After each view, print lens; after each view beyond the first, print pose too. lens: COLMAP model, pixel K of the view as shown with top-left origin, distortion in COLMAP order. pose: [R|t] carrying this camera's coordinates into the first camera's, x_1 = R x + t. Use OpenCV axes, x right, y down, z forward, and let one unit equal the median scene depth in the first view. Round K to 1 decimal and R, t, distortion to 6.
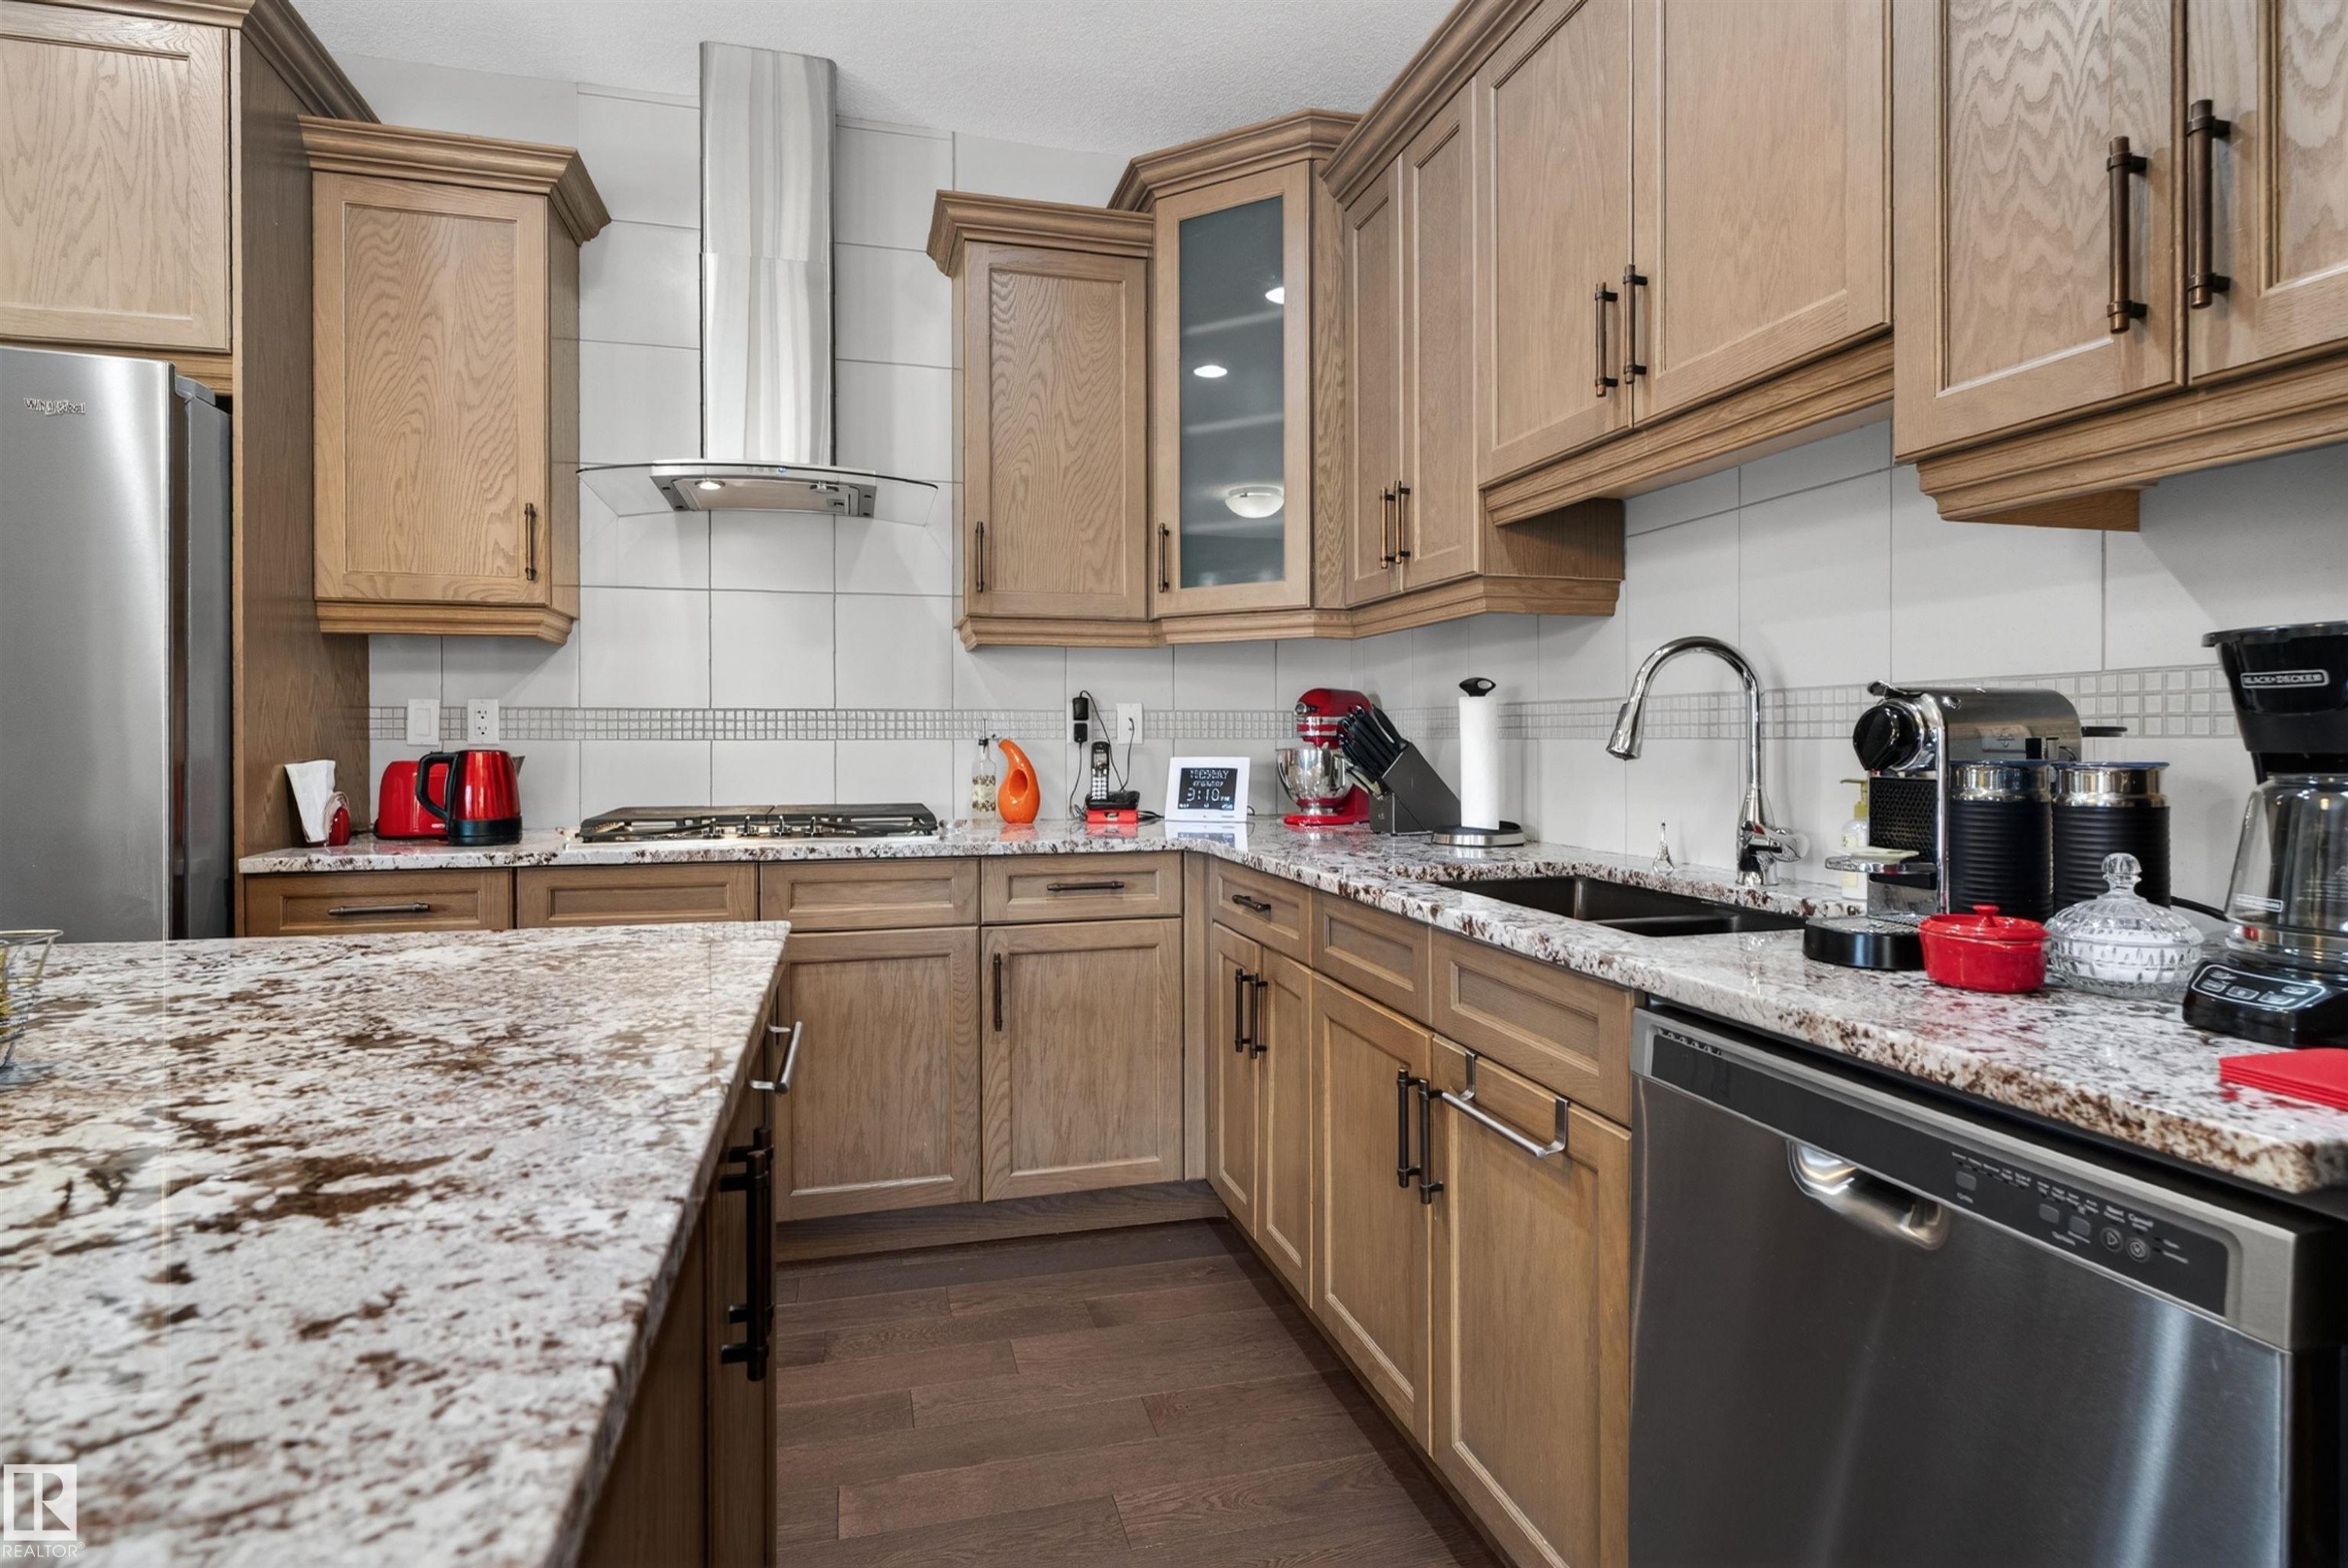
lens RADIAL K [[1220.5, 0, 1168.6], [0, 1220.5, 735.7], [0, 0, 1]] dist [0.001780, 0.000098]
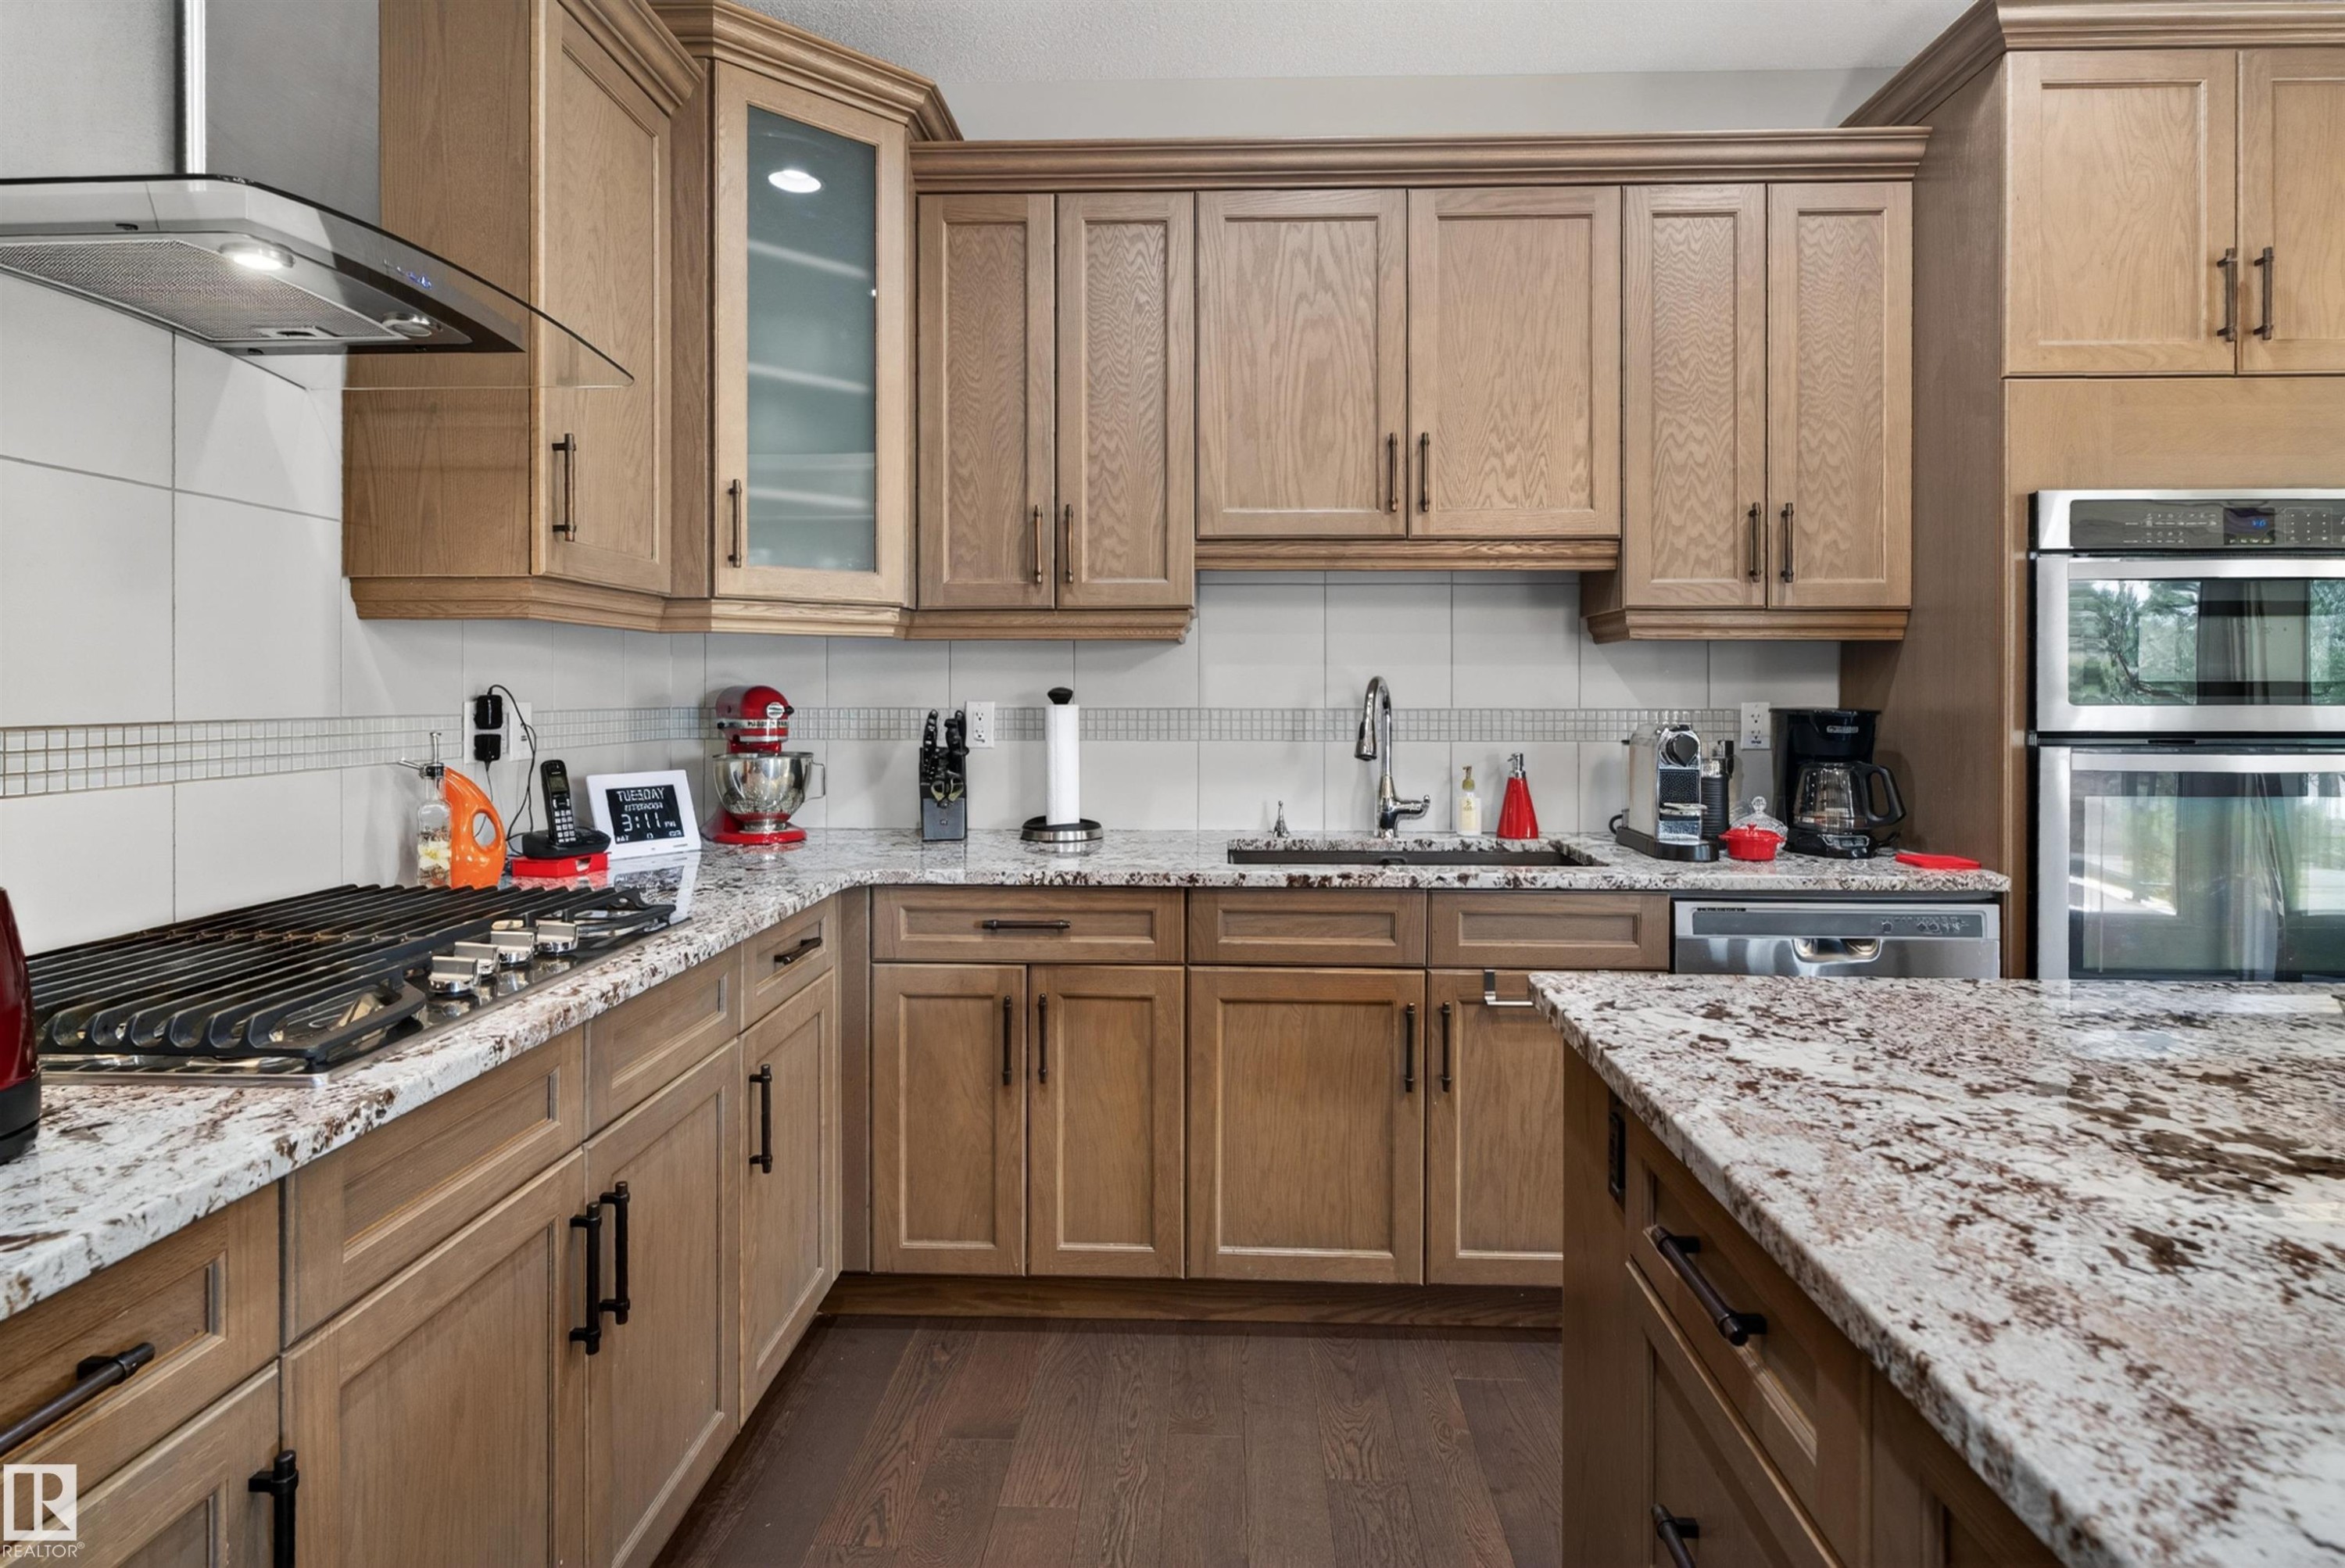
lens RADIAL K [[1219.1, 0, 1179.8], [0, 1219.1, 687.8], [0, 0, 1]] dist [0.001780, 0.000098]
pose [[0.296248, 0.007074, 0.955085, -1.127625], [-0.003352, 0.999974, -0.006367, -0.060021], [-0.955105, -0.001316, 0.296264, 0.827217]]
